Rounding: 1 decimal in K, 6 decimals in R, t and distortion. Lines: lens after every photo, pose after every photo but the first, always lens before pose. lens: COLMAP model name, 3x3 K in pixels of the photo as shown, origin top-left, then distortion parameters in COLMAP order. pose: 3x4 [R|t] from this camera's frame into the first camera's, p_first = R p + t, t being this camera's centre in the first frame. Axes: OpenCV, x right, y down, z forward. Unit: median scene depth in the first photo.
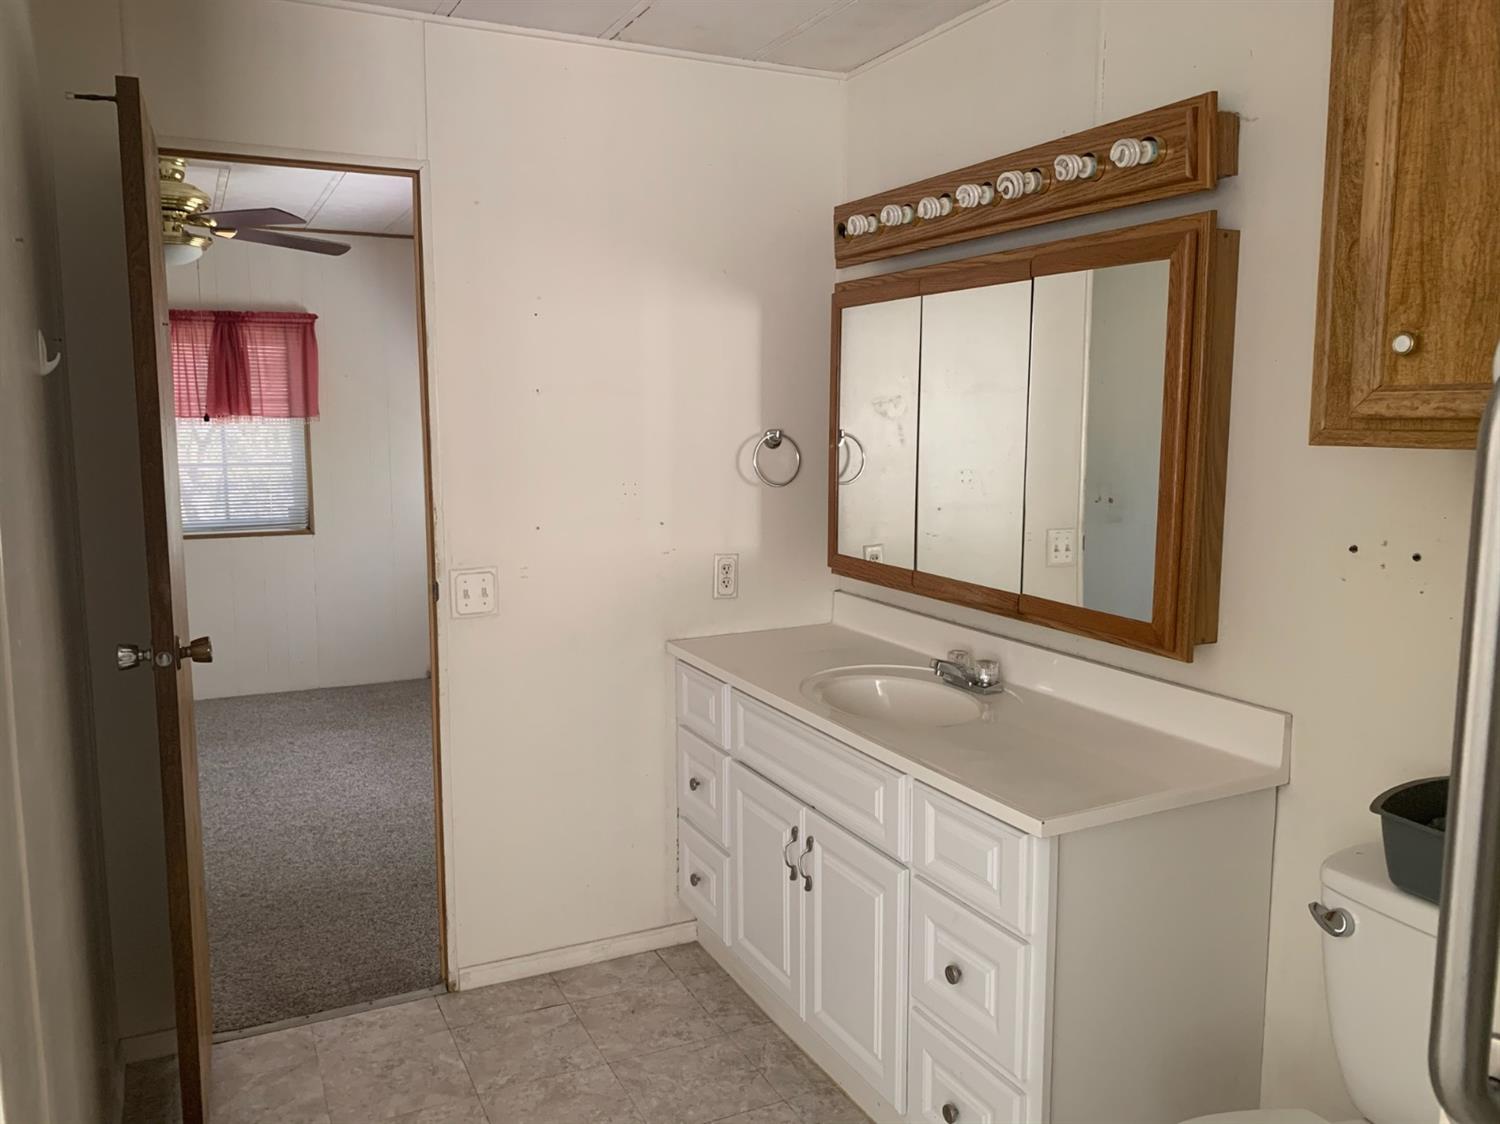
lens RADIAL K [[1152.3, 0, 748.8], [0, 1152.3, 565.1], [0, 0, 1]] dist [0.046223, -0.055254]
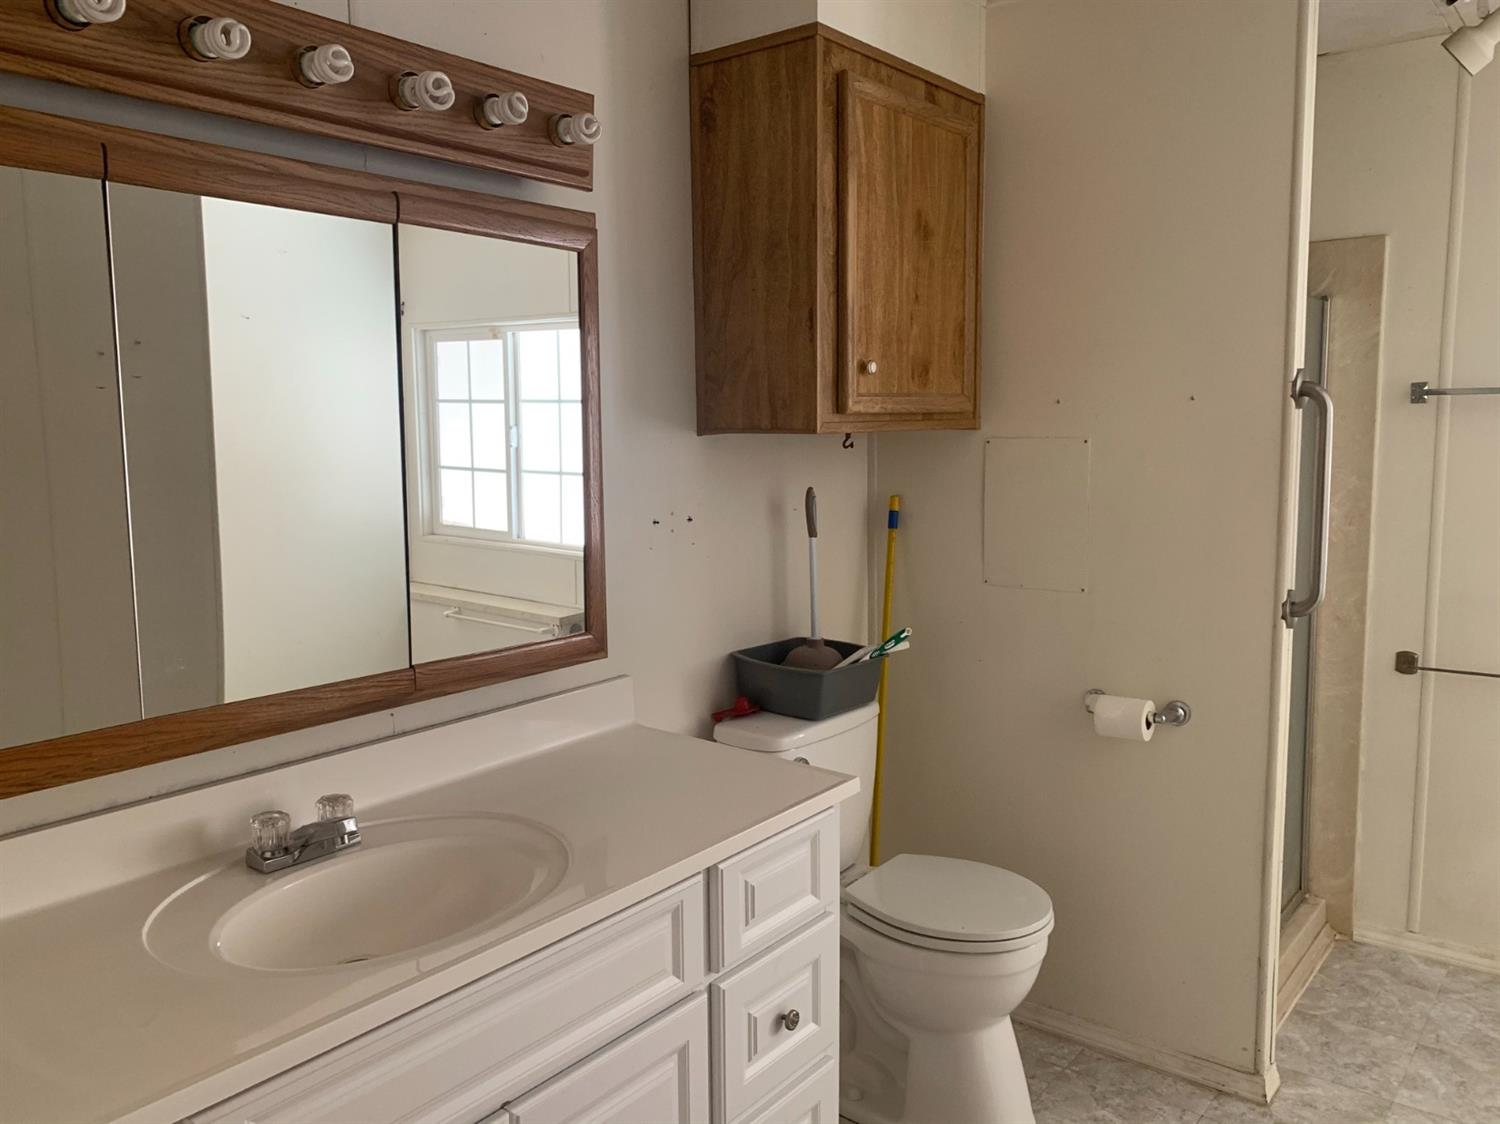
lens RADIAL K [[1152.3, 0, 749.2], [0, 1152.3, 556.8], [0, 0, 1]] dist [0.046223, -0.055254]
pose [[-0.429570, -0.106462, 0.896736, -0.795353], [0.129466, 0.975507, 0.177833, -0.230614], [-0.893705, 0.192488, -0.405265, 1.778694]]
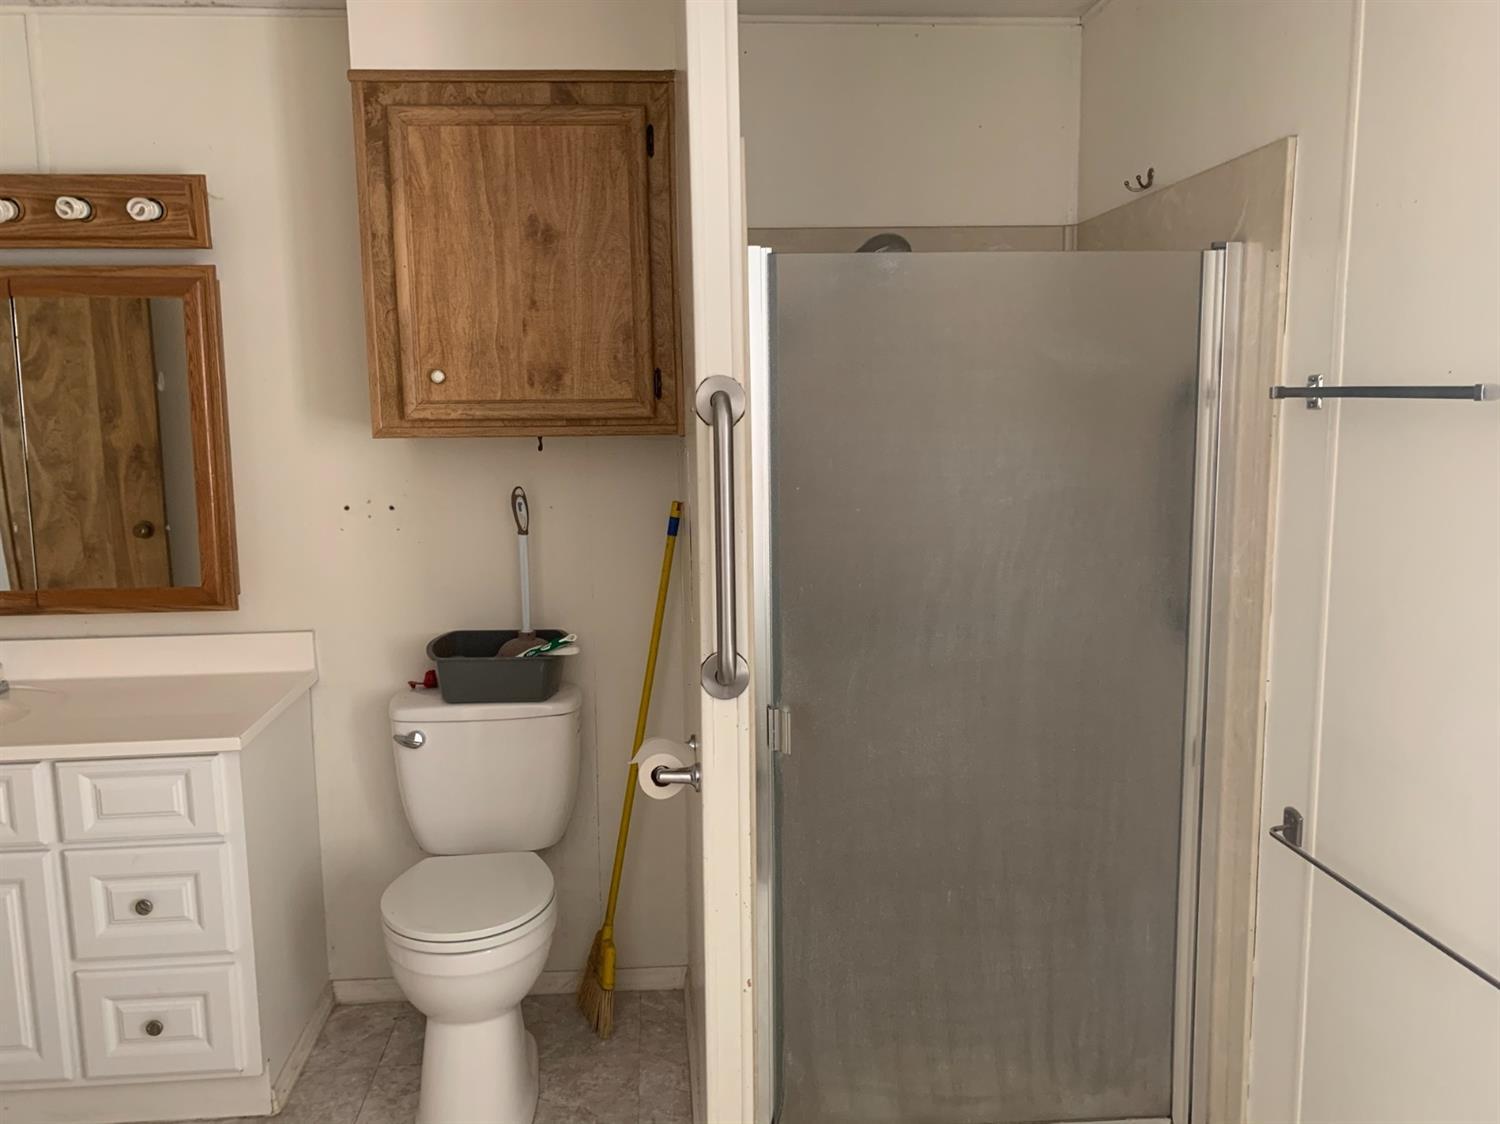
lens RADIAL K [[1152.3, 0, 751.6], [0, 1152.3, 551.9], [0, 0, 1]] dist [0.046223, -0.055254]
pose [[0.375454, -0.128078, 0.917949, -0.819161], [0.135049, 0.987396, 0.082530, -0.013718], [-0.916949, 0.092981, 0.388019, -0.052846]]
